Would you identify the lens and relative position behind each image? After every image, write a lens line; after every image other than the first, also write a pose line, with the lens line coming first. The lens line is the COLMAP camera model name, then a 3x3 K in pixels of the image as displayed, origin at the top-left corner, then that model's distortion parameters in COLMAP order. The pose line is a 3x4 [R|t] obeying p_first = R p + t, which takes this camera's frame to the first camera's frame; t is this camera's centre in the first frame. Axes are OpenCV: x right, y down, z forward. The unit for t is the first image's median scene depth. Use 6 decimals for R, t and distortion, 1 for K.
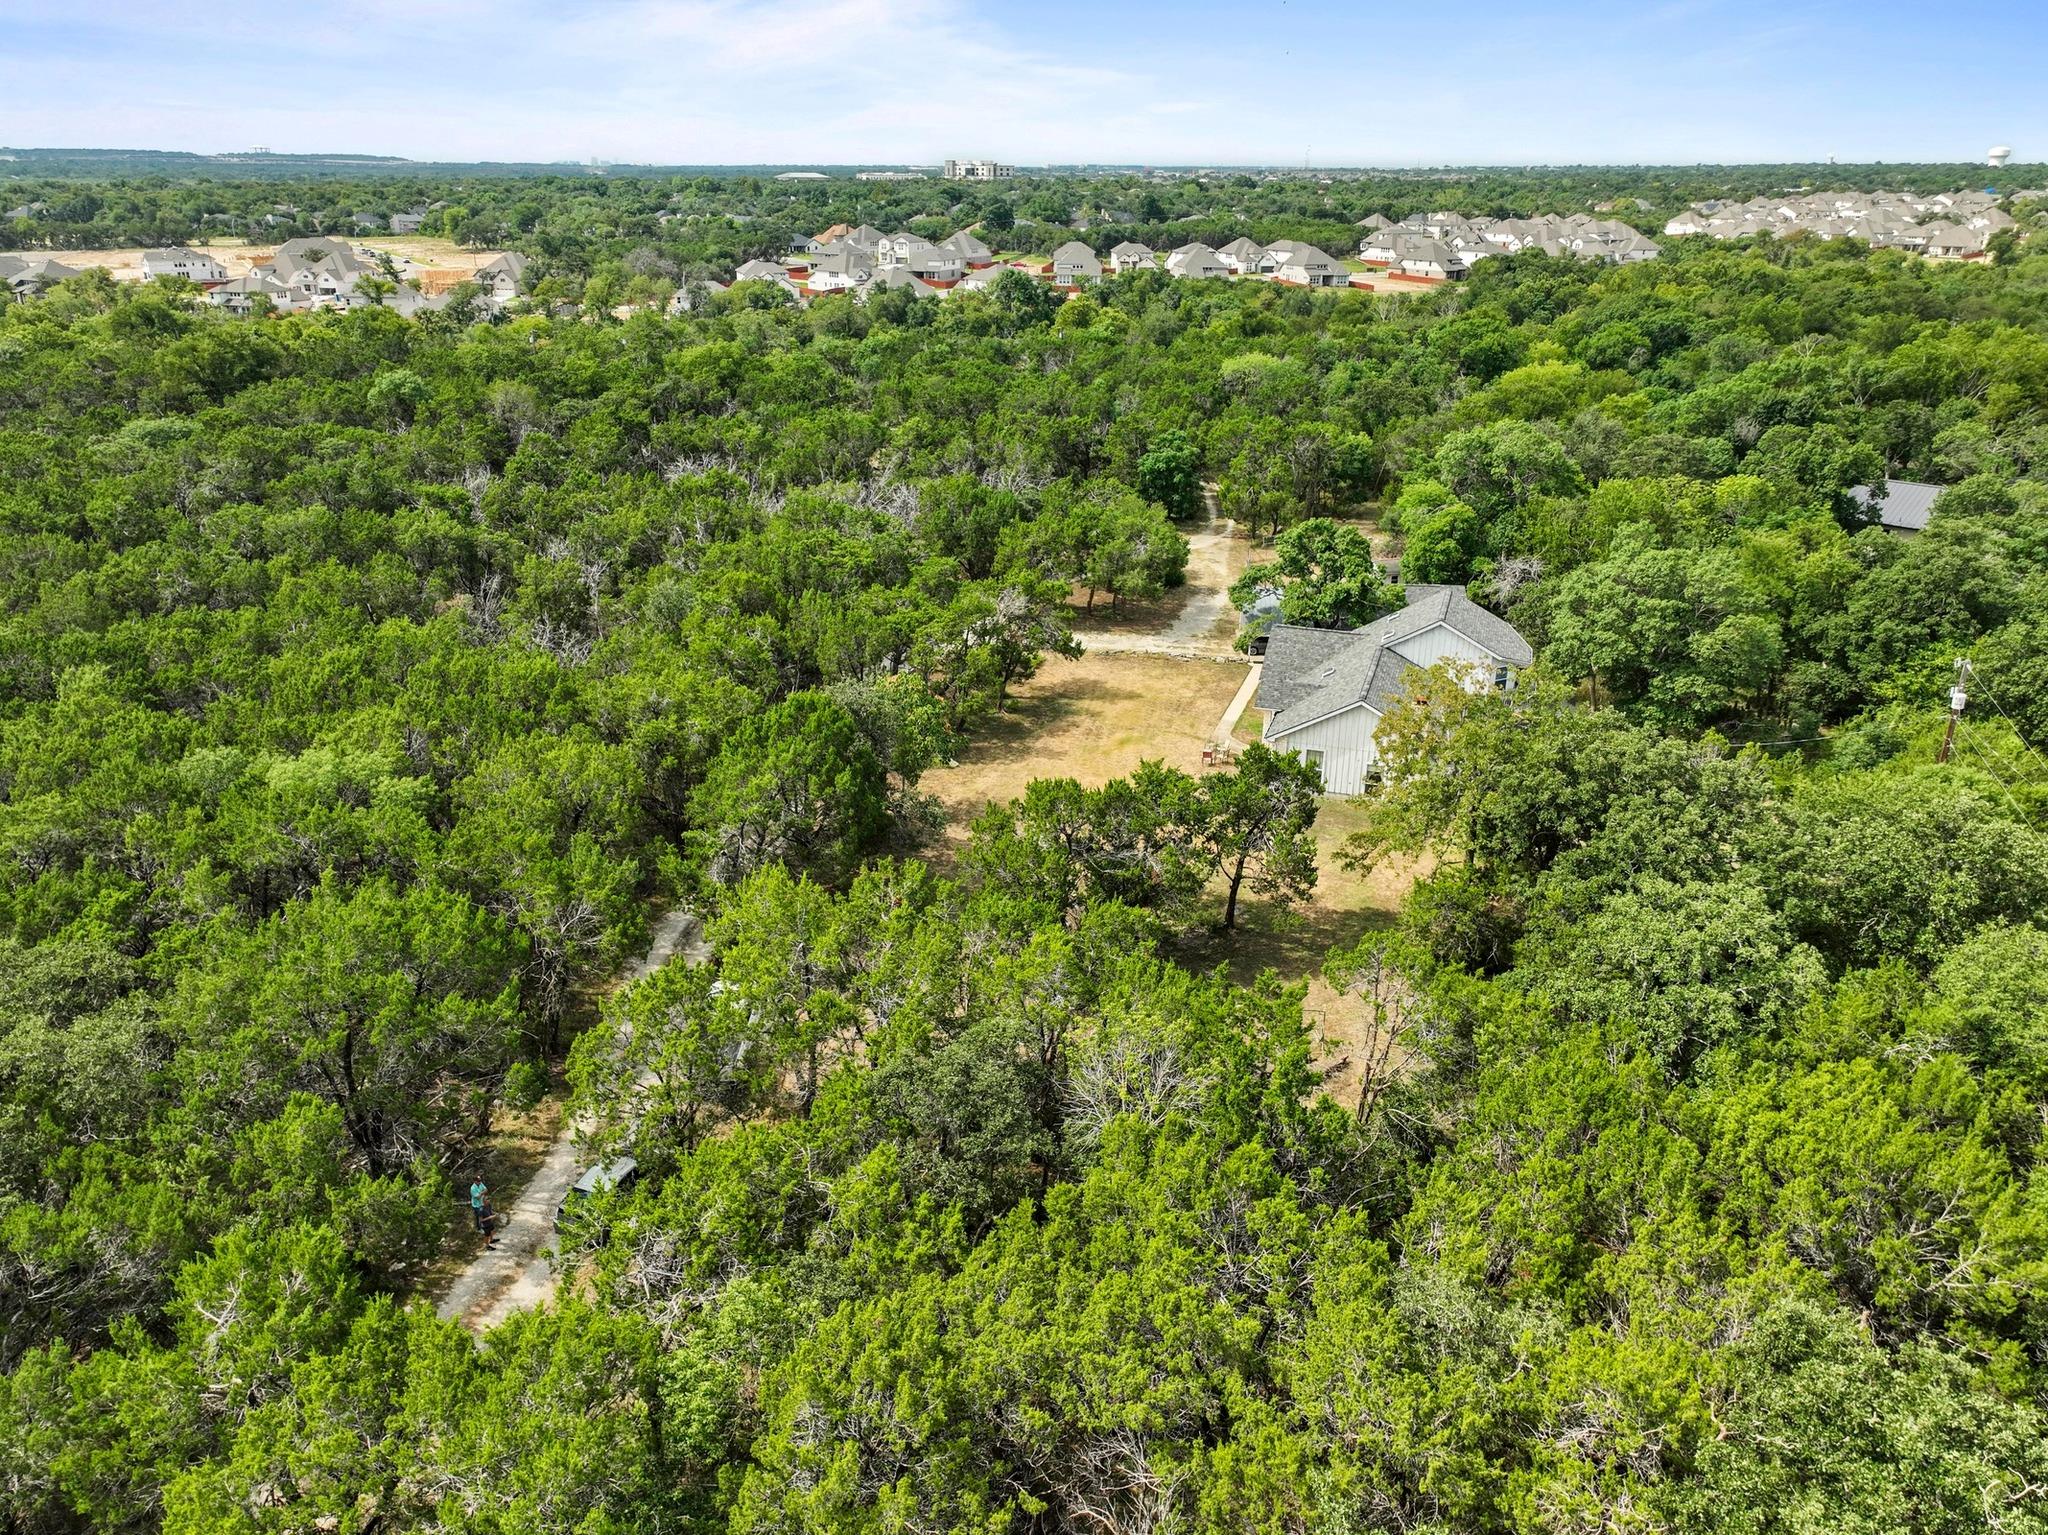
lens RADIAL K [[1442.6, 0, 1030.9], [0, 1442.6, 766.8], [0, 0, 1]] dist [0.005855, 0.005207]
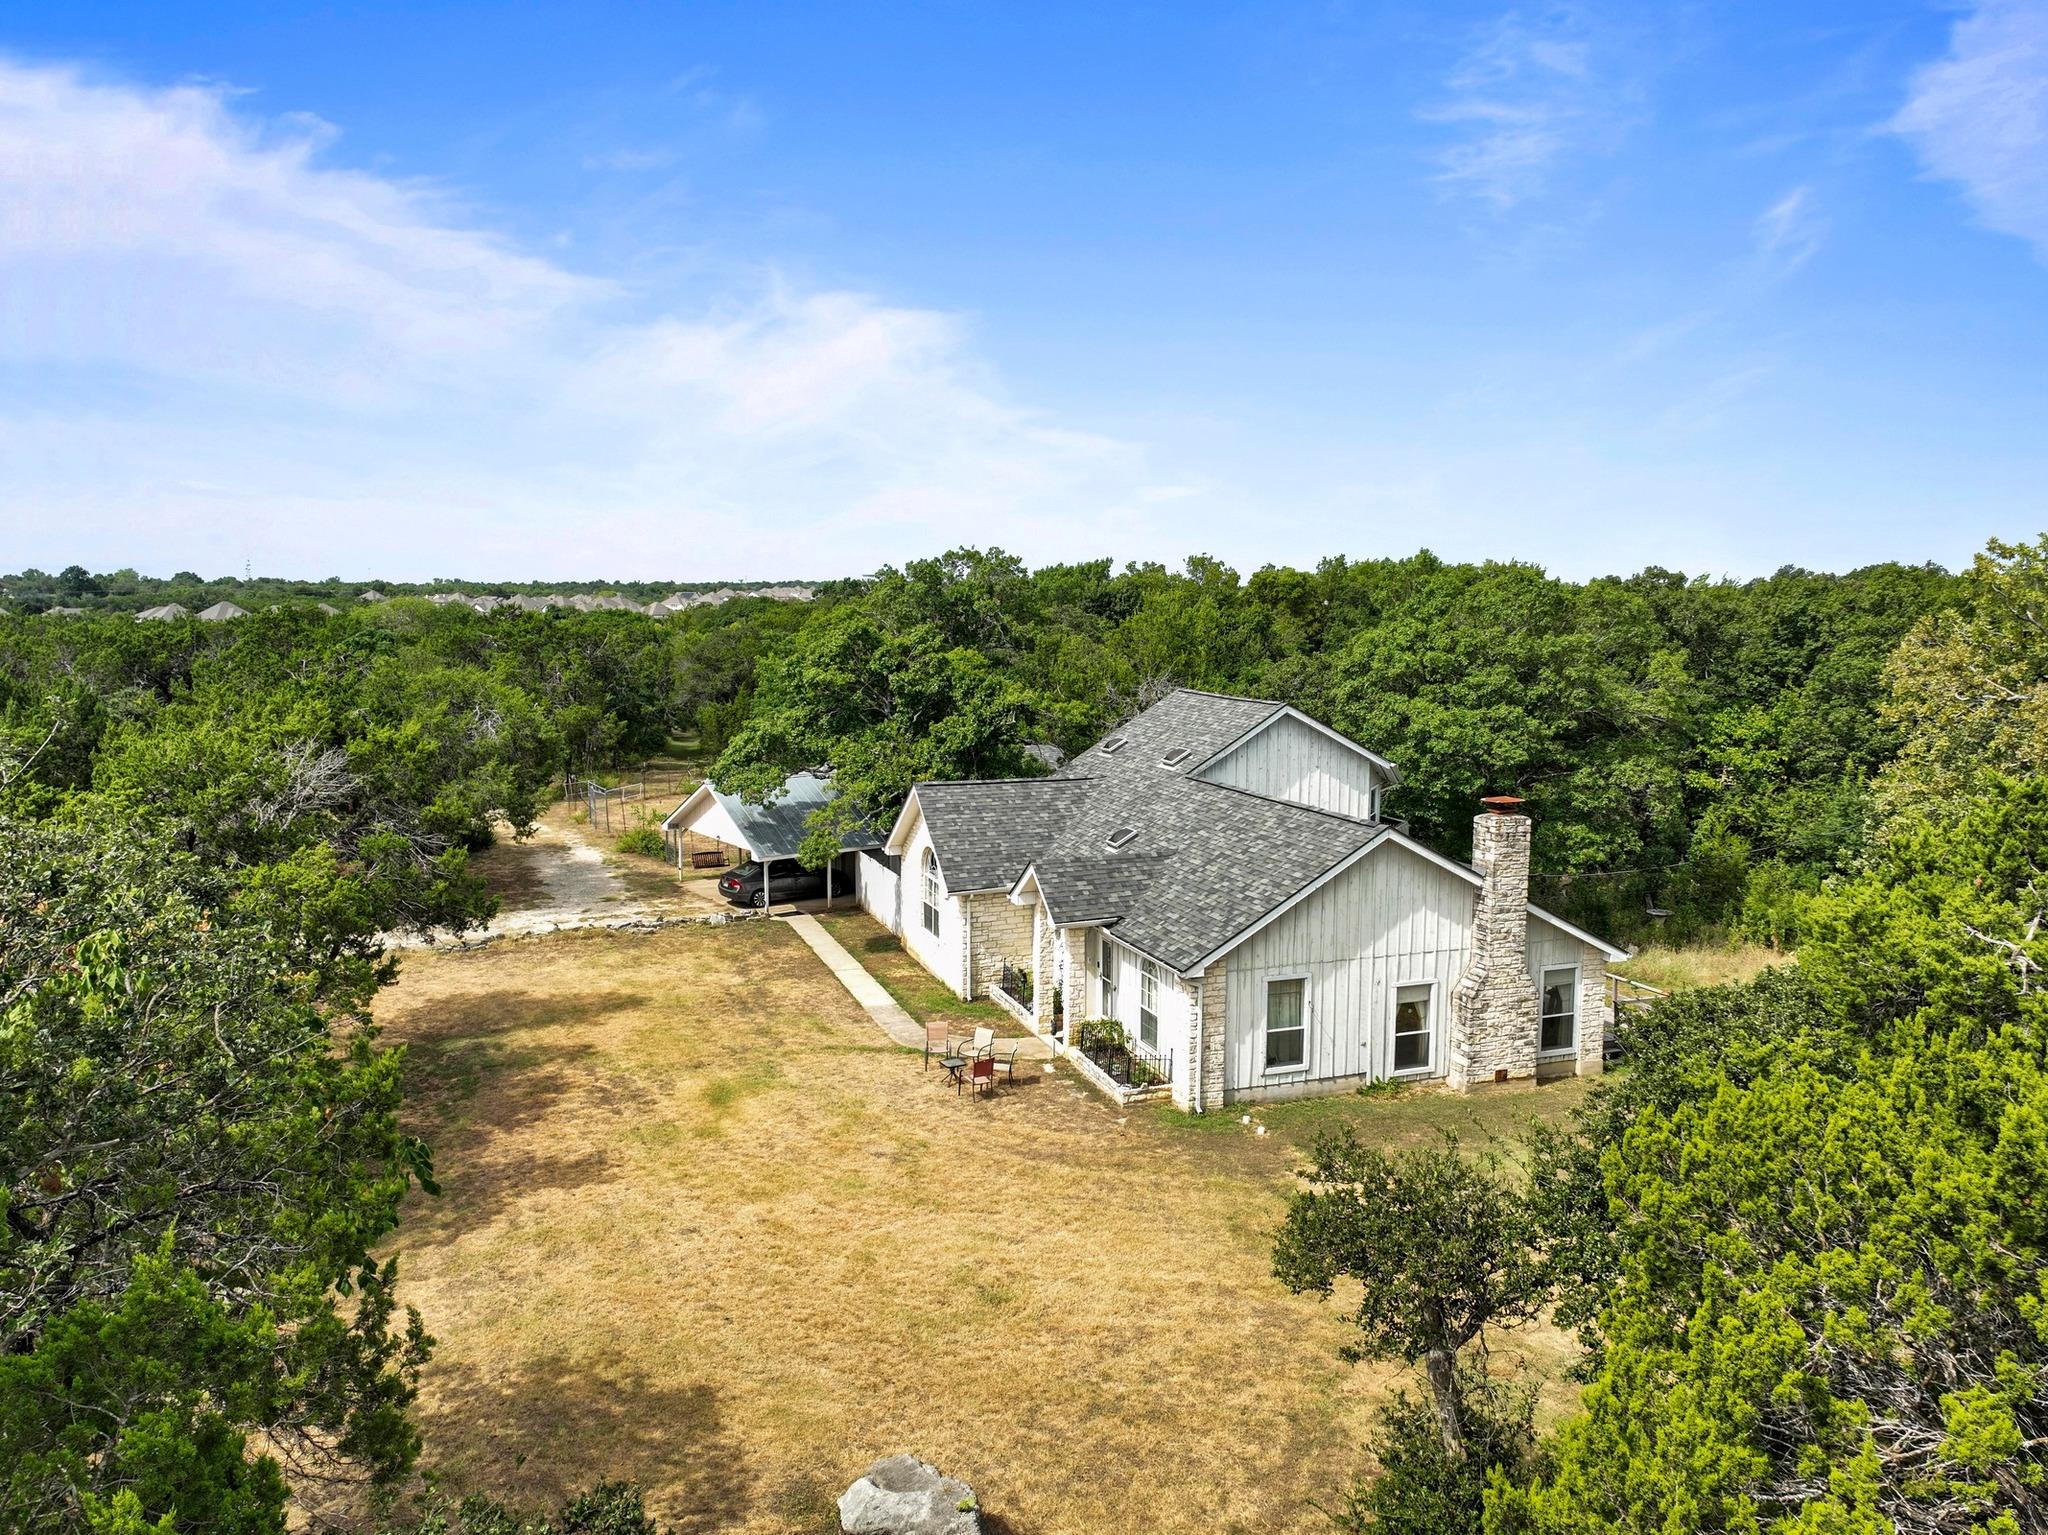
lens RADIAL K [[1442.6, 0, 1030.9], [0, 1442.6, 766.8], [0, 0, 1]] dist [0.005855, 0.005207]
pose [[0.781393, -0.080203, 0.618864, -0.018477], [0.244954, 0.951532, -0.185969, -0.001910], [-0.573954, 0.296907, 0.763166, 0.131756]]
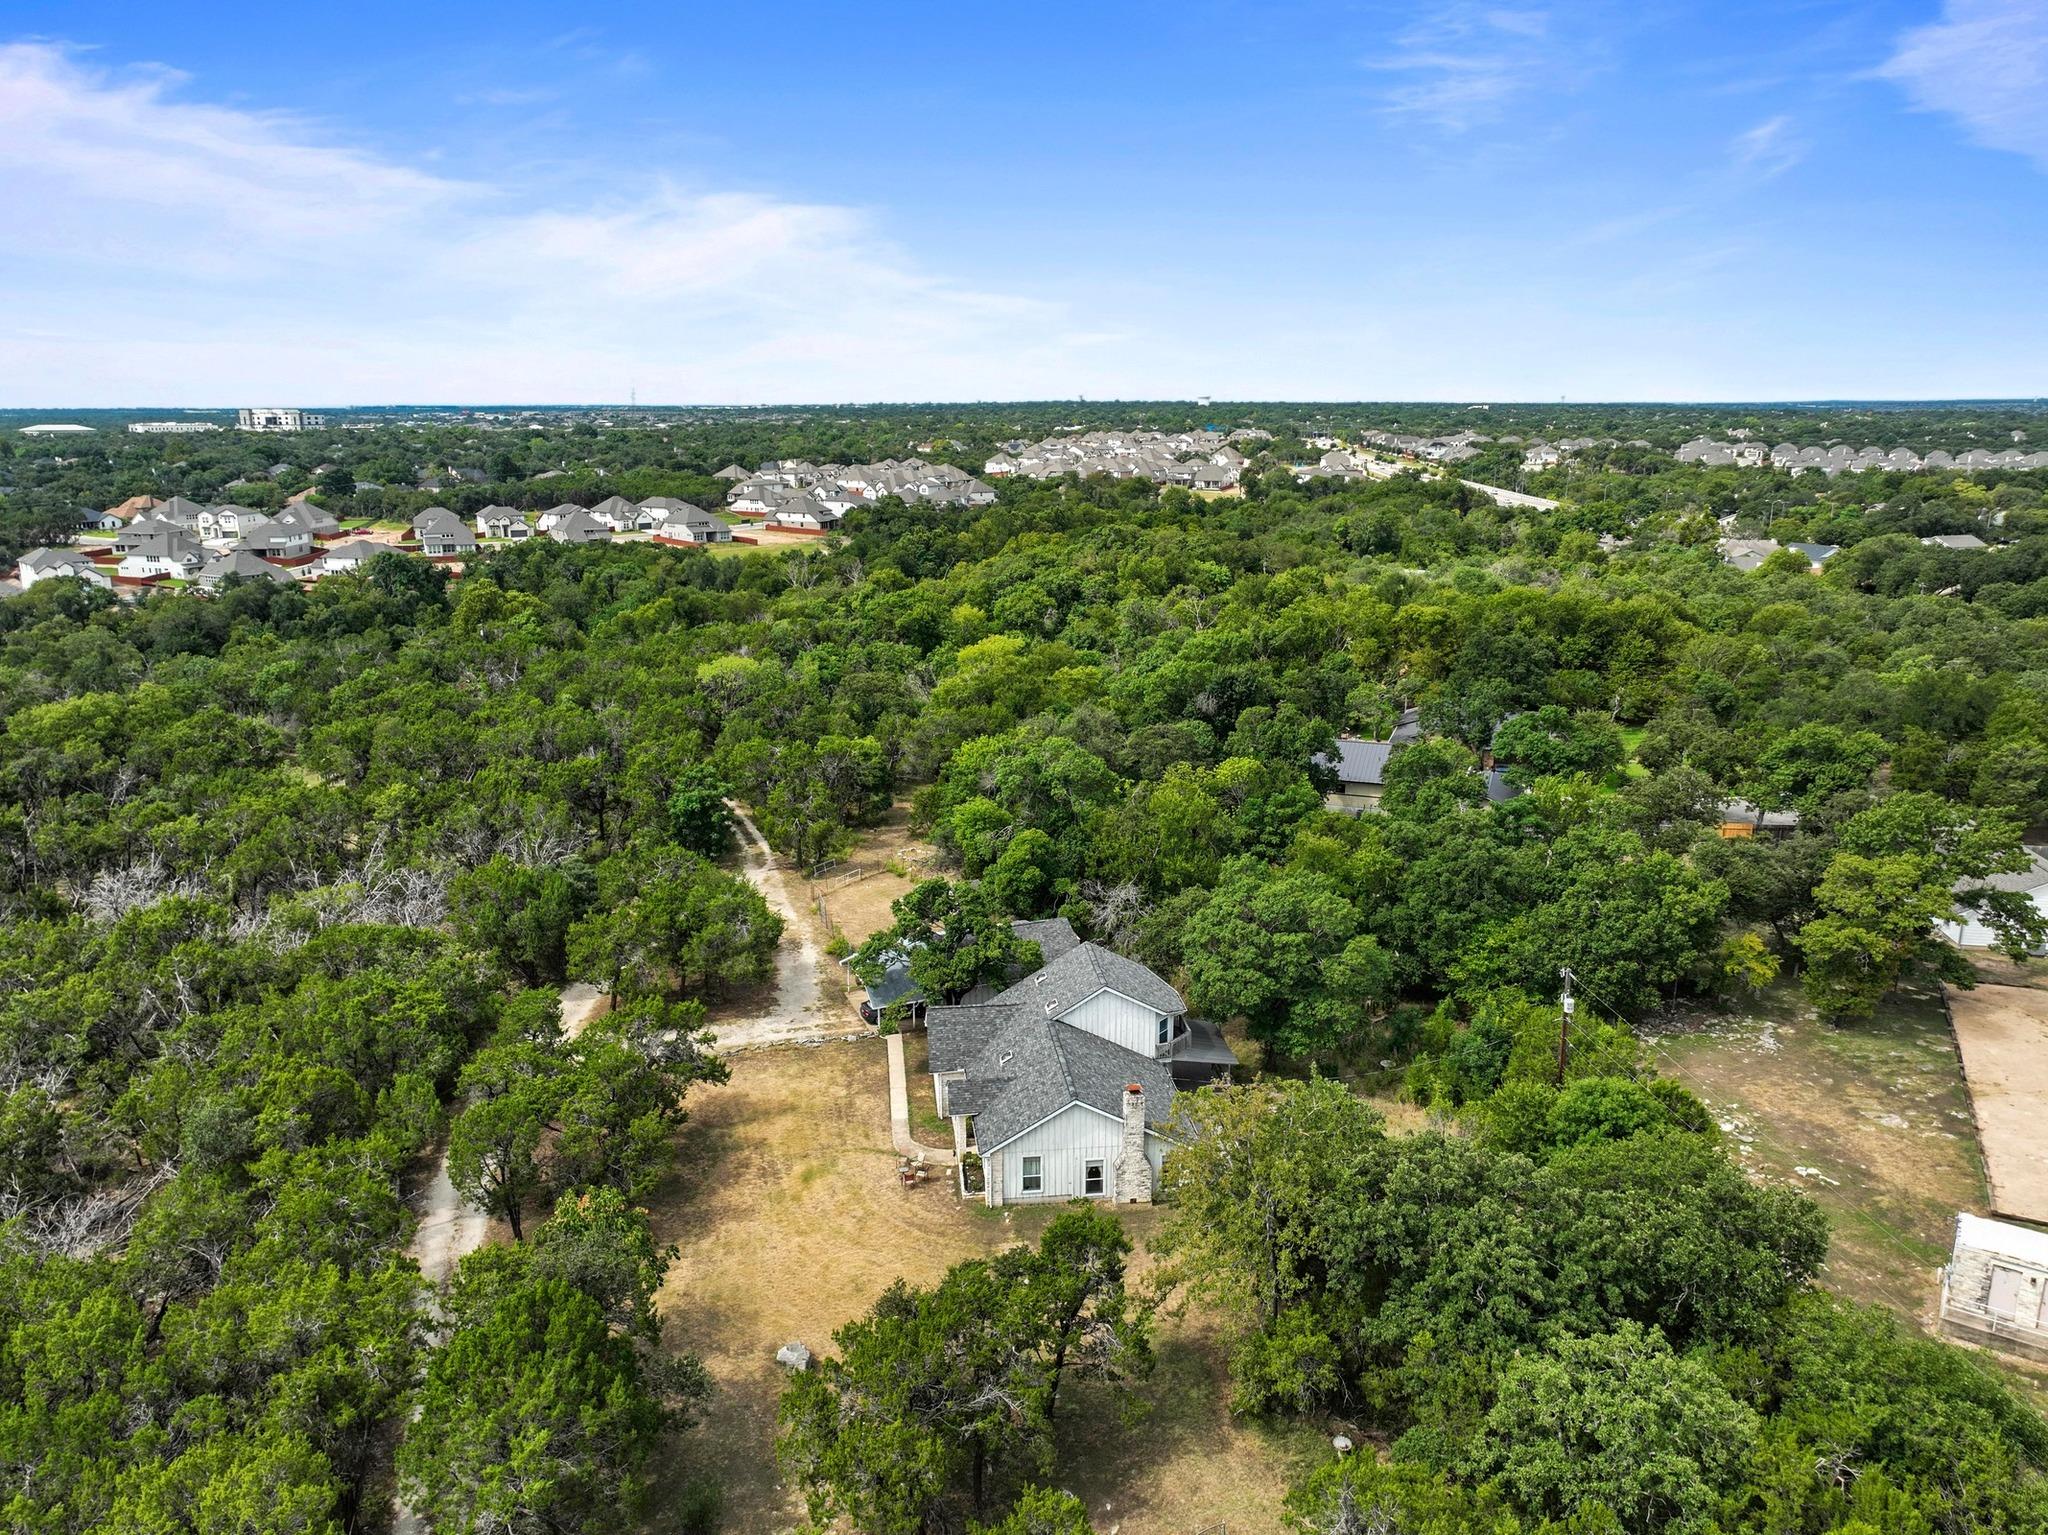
lens RADIAL K [[1442.6, 0, 1030.9], [0, 1442.6, 766.8], [0, 0, 1]] dist [0.005855, 0.005207]
pose [[0.904371, -0.114754, 0.411029, -0.030259], [0.173722, 0.978746, -0.108979, -0.029210], [-0.389787, 0.169962, 0.905085, 0.017544]]
